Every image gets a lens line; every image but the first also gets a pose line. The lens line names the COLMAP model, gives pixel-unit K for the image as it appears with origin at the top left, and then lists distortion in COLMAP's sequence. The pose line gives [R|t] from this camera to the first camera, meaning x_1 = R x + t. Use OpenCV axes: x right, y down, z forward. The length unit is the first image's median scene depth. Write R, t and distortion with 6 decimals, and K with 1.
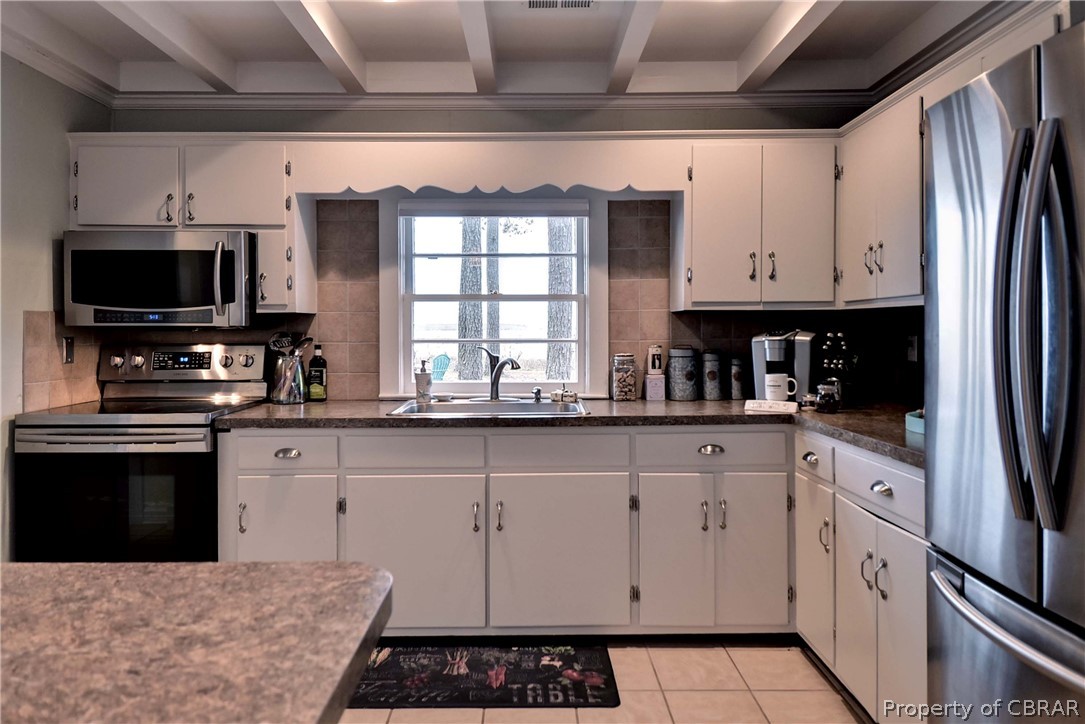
lens RADIAL K [[689.3, 0, 527.7], [0, 689.3, 333.7], [0, 0, 1]] dist [0.065257, -0.081978]
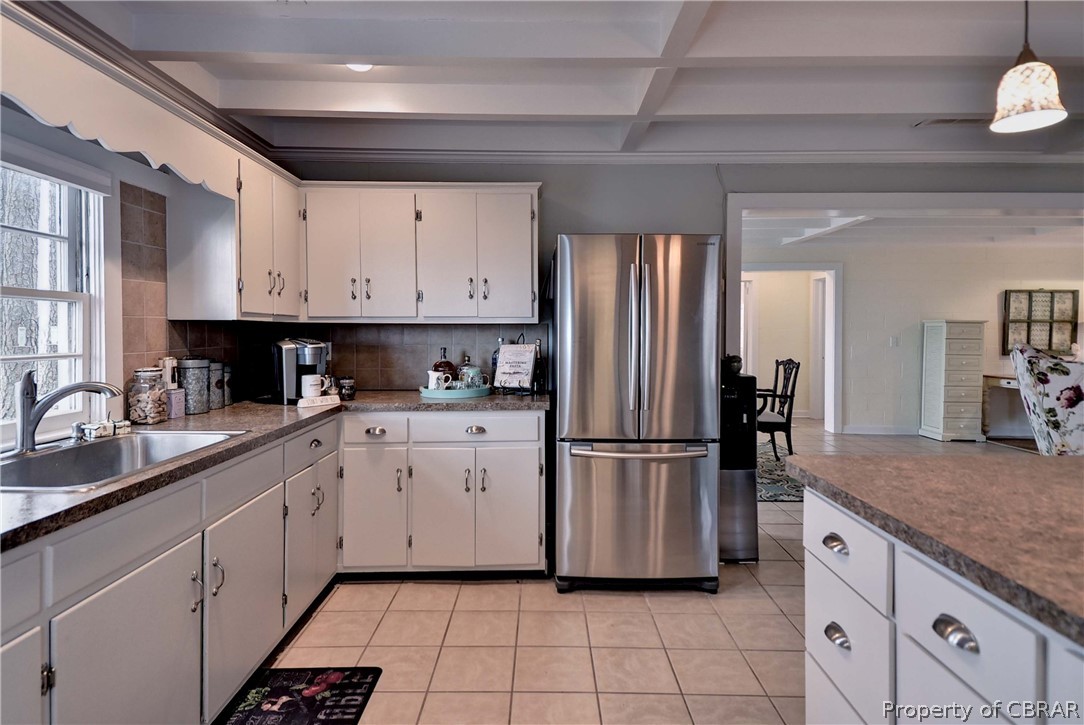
lens RADIAL K [[594.9, 0, 544.6], [0, 594.9, 341.7], [0, 0, 1]] dist [0.022849, -0.000961]
pose [[-0.006241, -0.012278, 0.999905, -0.645752], [0.004572, 0.999914, 0.012307, -0.011078], [-0.999970, 0.004648, -0.006184, 0.556809]]
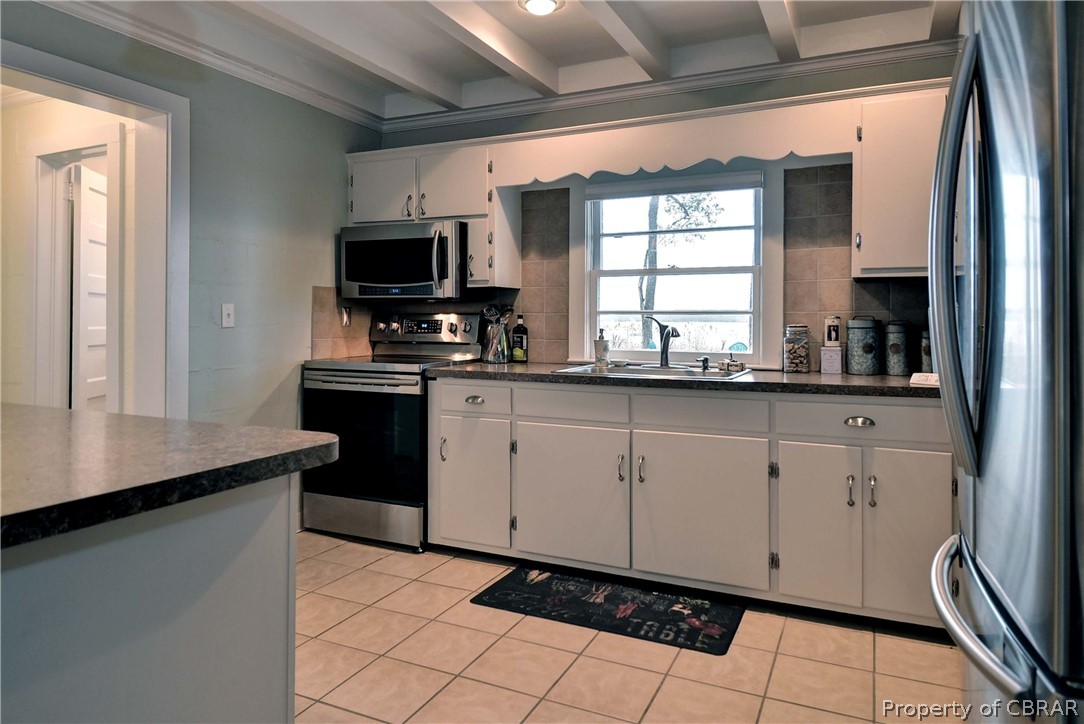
lens RADIAL K [[681.5, 0, 544.7], [0, 681.5, 321.9], [0, 0, 1]] dist [0.065889, -0.074270]
pose [[0.906500, 0.007996, -0.422131, 0.242875], [-0.009048, 0.999959, -0.000489, 0.030859], [0.422110, 0.004262, 0.906535, -0.034616]]
